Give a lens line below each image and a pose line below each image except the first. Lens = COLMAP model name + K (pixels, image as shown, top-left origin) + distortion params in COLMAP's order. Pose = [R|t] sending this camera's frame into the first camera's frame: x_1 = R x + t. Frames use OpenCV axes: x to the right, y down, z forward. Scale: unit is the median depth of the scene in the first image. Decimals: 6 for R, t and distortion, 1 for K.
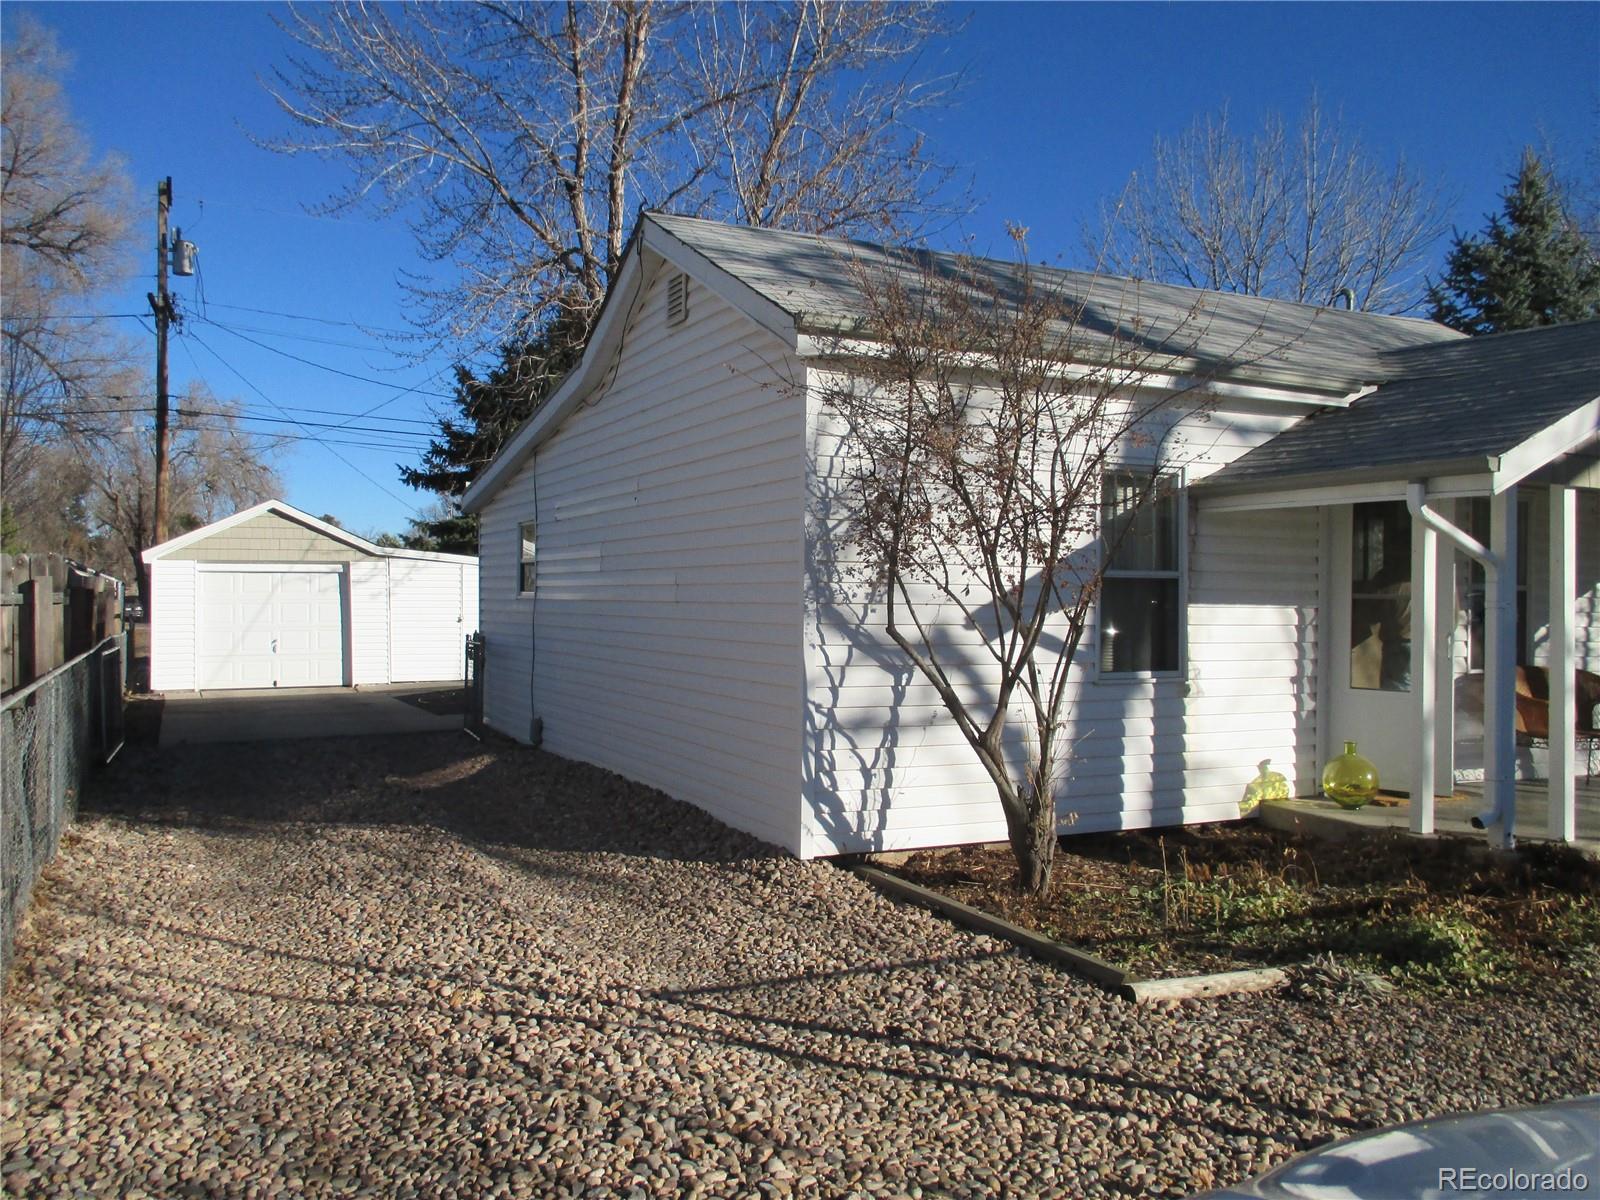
lens RADIAL K [[1357.3, 0, 800.0], [0, 1357.3, 600.0], [0, 0, 1]] dist [-0.085587, 0.061340]
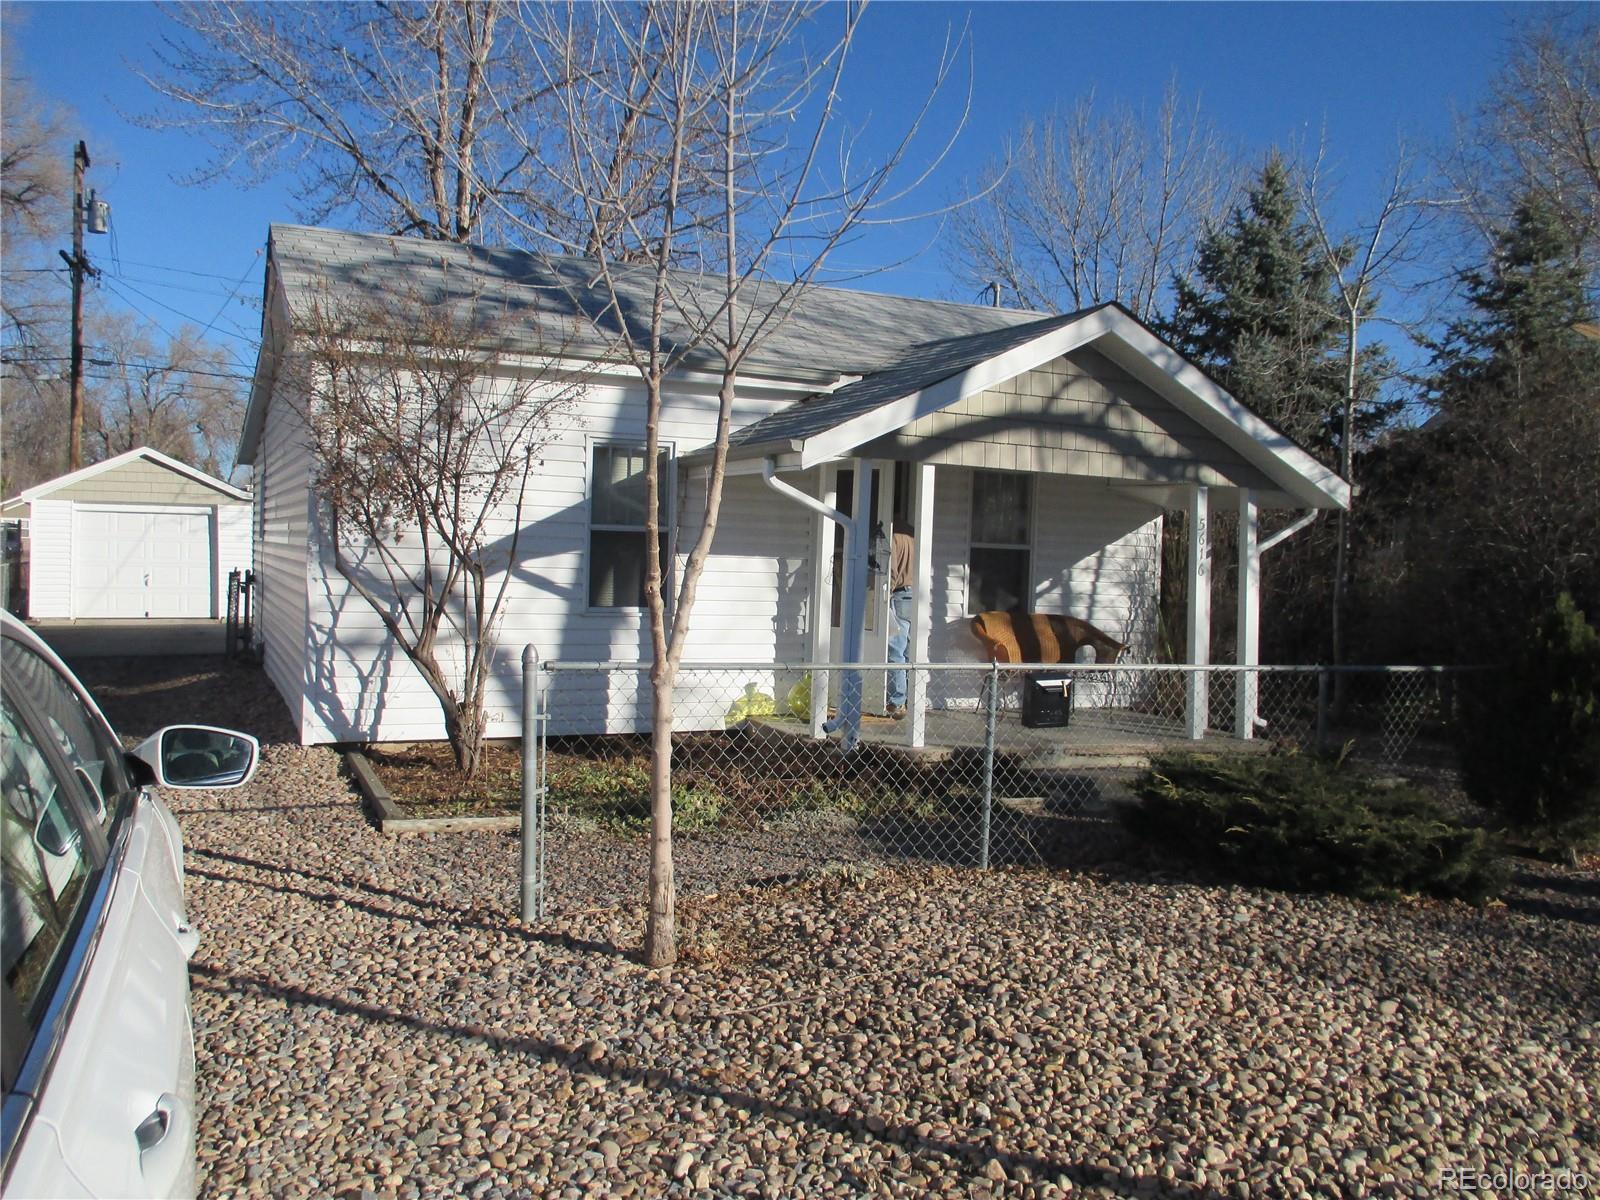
lens RADIAL K [[1323.6, 0, 800.0], [0, 1323.6, 600.0], [0, 0, 1]] dist [-0.051894, -0.001452]
pose [[0.999773, 0.020733, 0.004839, 0.382001], [-0.020899, 0.999087, 0.037251, -0.002029], [-0.004062, -0.037344, 0.999294, -0.201510]]
